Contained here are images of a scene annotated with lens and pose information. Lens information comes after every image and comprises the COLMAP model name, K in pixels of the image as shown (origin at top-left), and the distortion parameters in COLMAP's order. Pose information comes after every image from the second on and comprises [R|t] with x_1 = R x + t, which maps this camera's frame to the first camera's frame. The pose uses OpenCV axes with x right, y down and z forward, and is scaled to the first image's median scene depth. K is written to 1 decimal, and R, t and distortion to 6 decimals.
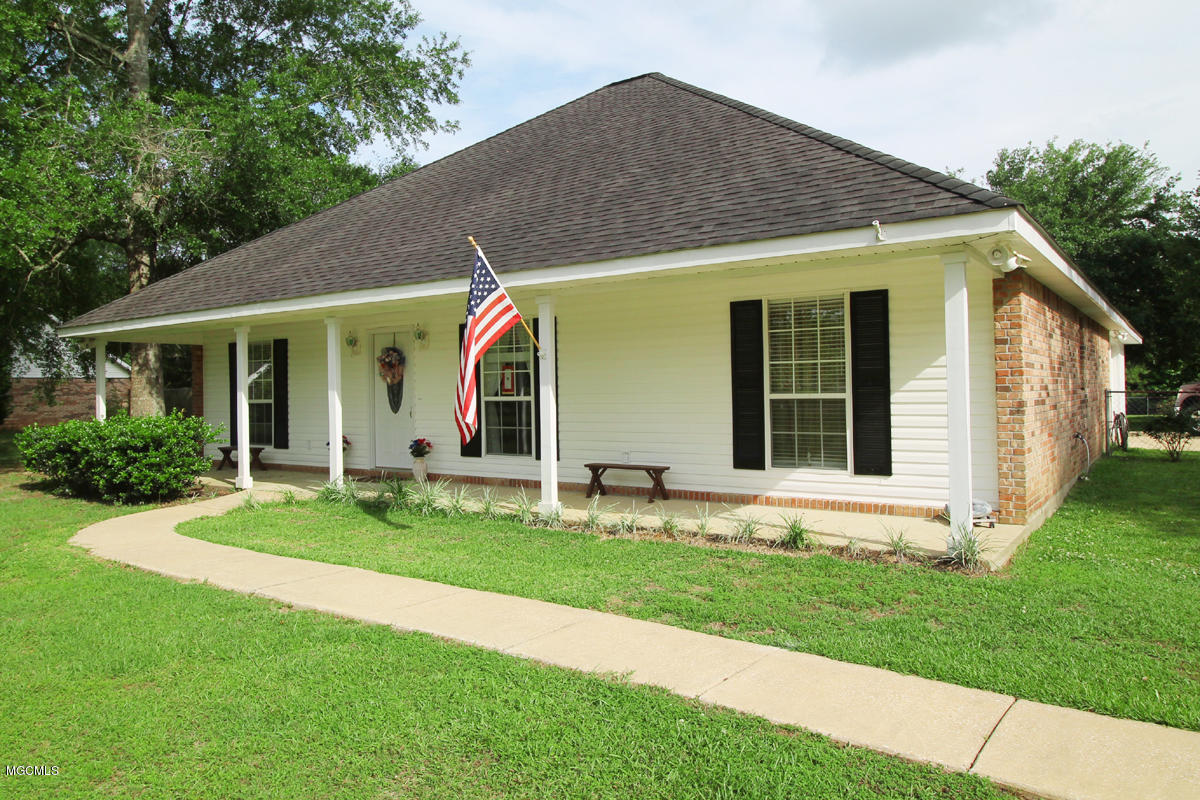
lens RADIAL K [[814.3, 0, 595.4], [0, 814.3, 385.4], [0, 0, 1]] dist [0.008507, 0.001607]
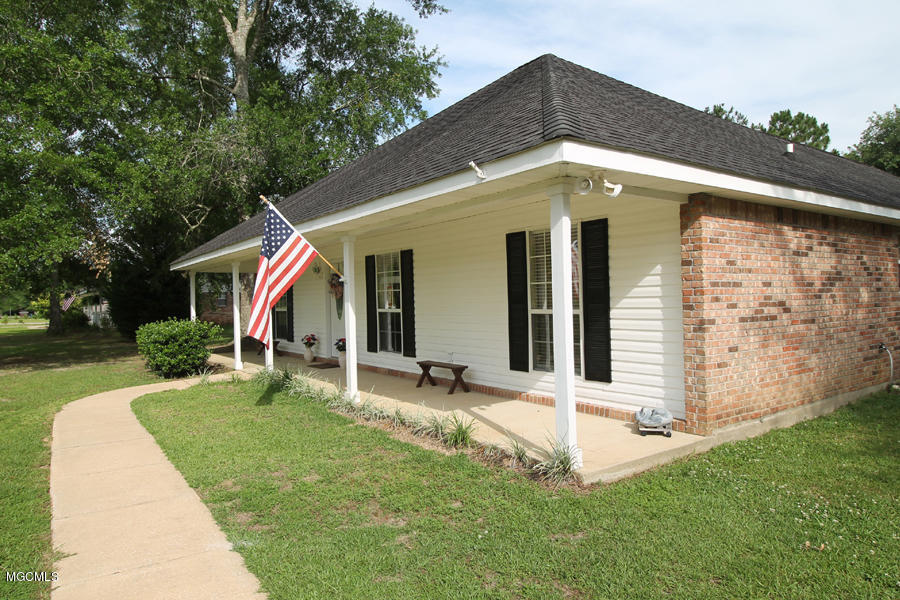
lens RADIAL K [[568.7, 0, 450.0], [0, 568.7, 300.0], [0, 0, 1]] dist [0.001665, -0.001491]
pose [[0.948853, -0.004762, -0.315682, 0.392425], [0.008755, 0.999899, 0.011231, -0.014720], [0.315597, -0.013420, 0.948799, 0.175829]]
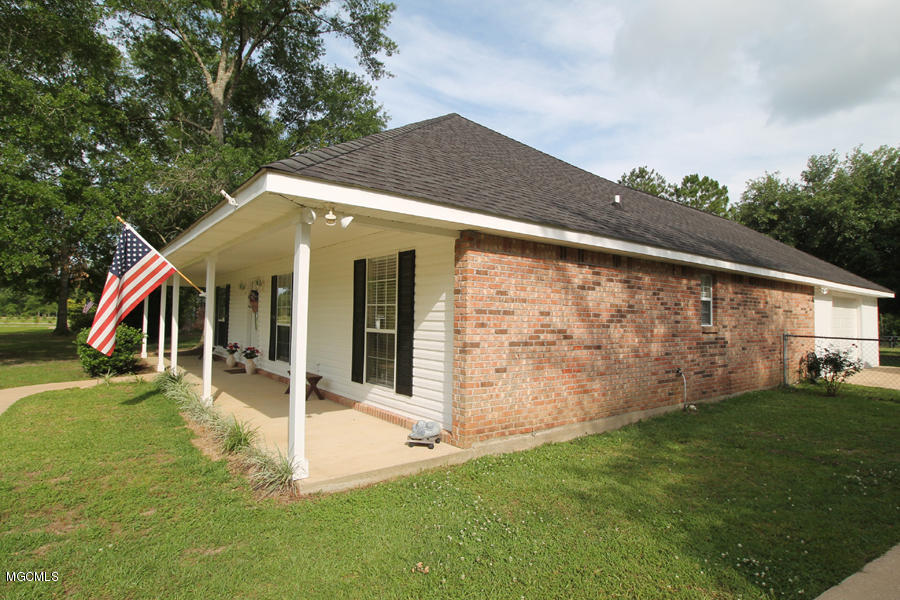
lens RADIAL K [[473.5, 0, 450.0], [0, 473.5, 300.0], [0, 0, 1]] dist [-0.001942, -0.000884]
pose [[0.959487, 0.021162, -0.280956, 0.610169], [-0.029940, 0.999187, -0.026987, -0.020183], [0.280157, 0.034305, 0.959341, 0.298425]]
